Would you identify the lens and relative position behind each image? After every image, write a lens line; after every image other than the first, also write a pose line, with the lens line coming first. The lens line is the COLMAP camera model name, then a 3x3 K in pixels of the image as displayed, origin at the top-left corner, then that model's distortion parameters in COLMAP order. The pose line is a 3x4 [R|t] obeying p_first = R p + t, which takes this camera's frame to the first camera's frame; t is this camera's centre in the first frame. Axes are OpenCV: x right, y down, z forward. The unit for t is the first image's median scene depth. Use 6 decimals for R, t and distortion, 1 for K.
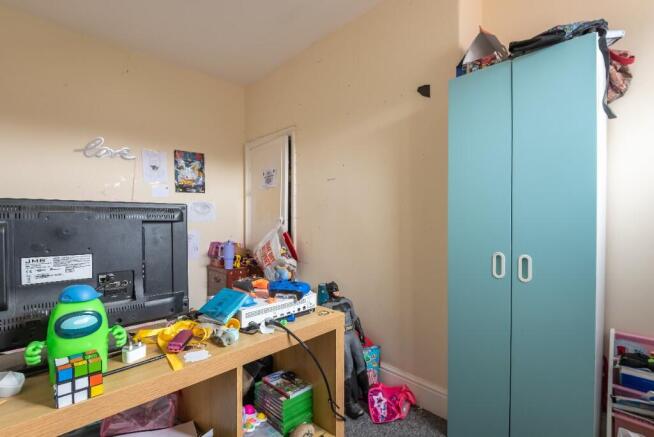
lens RADIAL K [[310.3, 0, 324.6], [0, 310.3, 220.8], [0, 0, 1]] dist [0.018537, -0.000886]
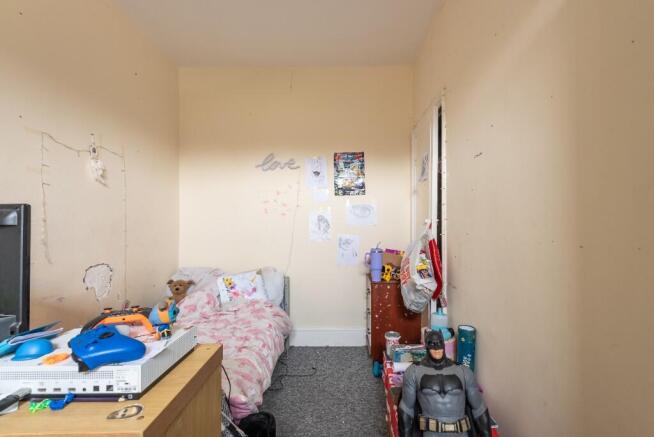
lens RADIAL K [[310.3, 0, 328.1], [0, 310.3, 219.3], [0, 0, 1]] dist [0.018537, -0.000886]
pose [[0.710291, -0.016572, -0.703713, 0.195890], [0.003968, 0.999801, -0.019540, 0.001910], [0.703897, 0.011087, 0.710215, 0.296767]]
